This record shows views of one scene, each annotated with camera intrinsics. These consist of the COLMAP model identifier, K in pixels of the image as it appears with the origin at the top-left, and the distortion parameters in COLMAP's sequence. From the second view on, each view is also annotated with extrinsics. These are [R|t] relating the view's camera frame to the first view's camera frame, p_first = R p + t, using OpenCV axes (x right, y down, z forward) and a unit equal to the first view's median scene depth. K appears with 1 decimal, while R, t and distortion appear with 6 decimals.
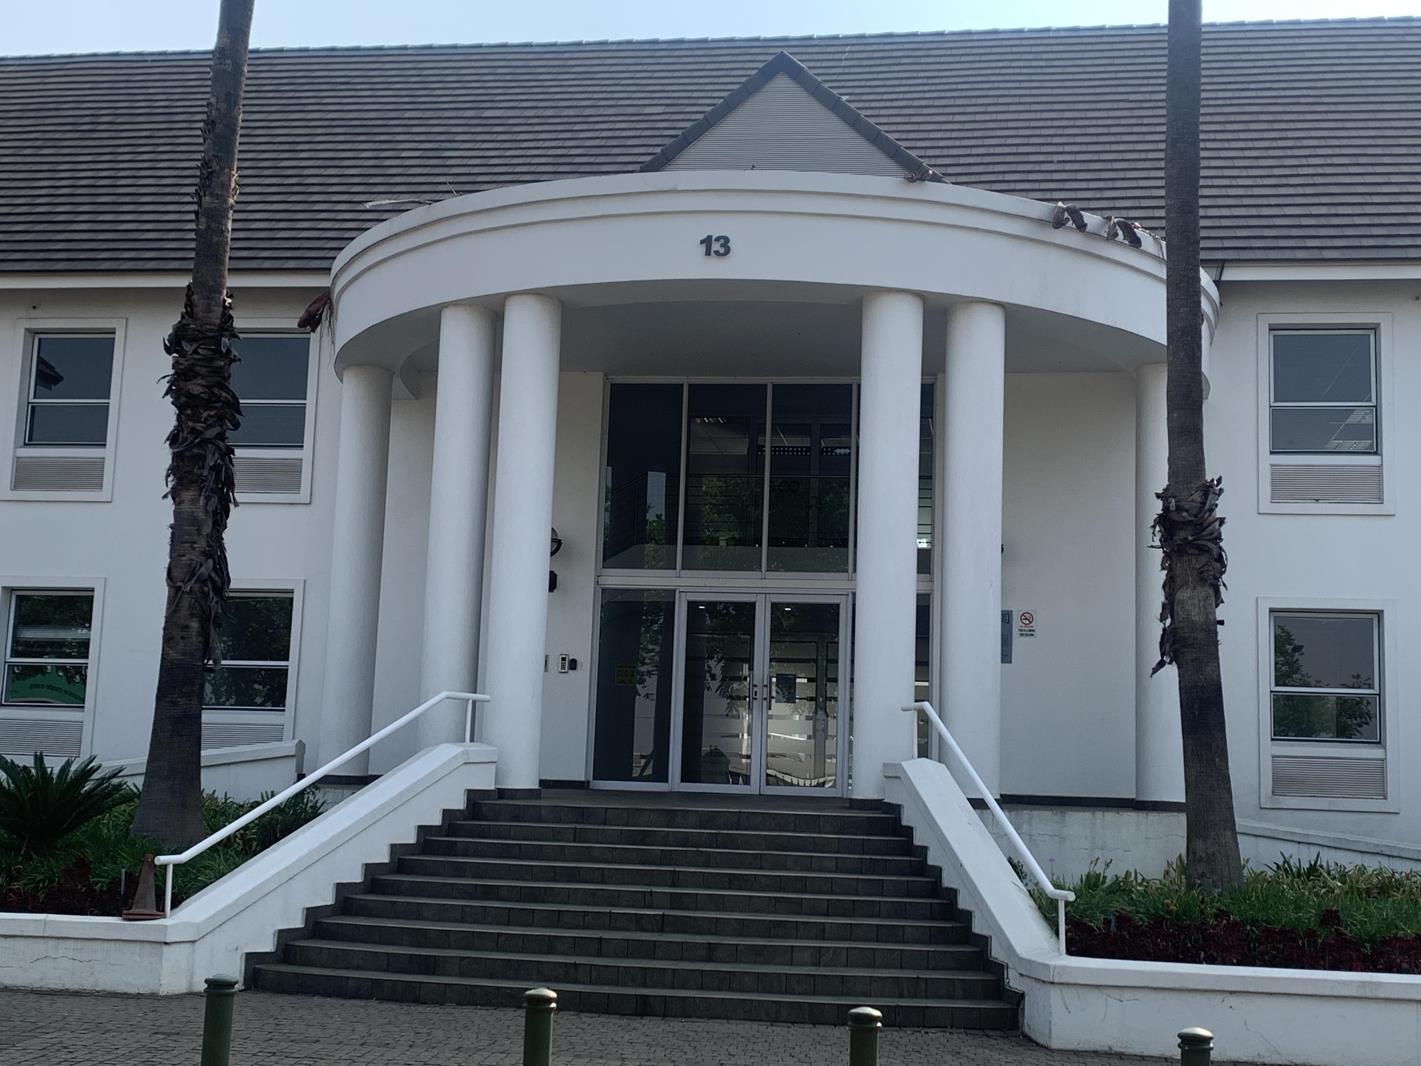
lens RADIAL K [[1891.3, 0, 710.5], [0, 1891.3, 535.0], [0, 0, 1]] dist [0.082671, 0.000000]
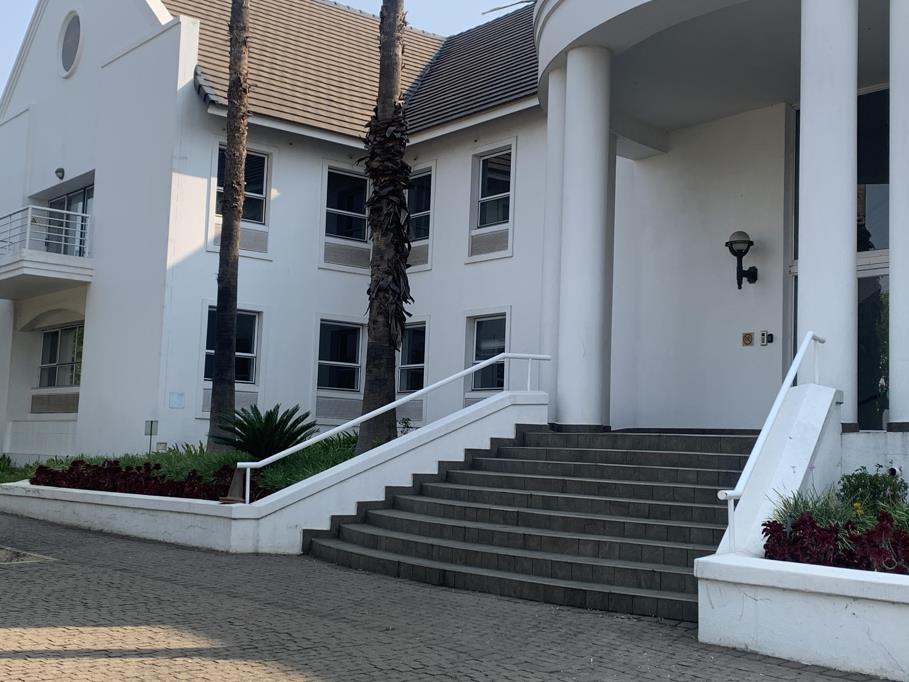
lens RADIAL K [[1209.8, 0, 450.6], [0, 1209.8, 320.6], [0, 0, 1]] dist [0.082671, 0.000000]
pose [[0.726017, -0.084206, -0.682502, 0.478027], [0.084834, 0.995861, -0.032625, 0.095067], [0.682424, -0.034213, 0.730155, 0.385413]]
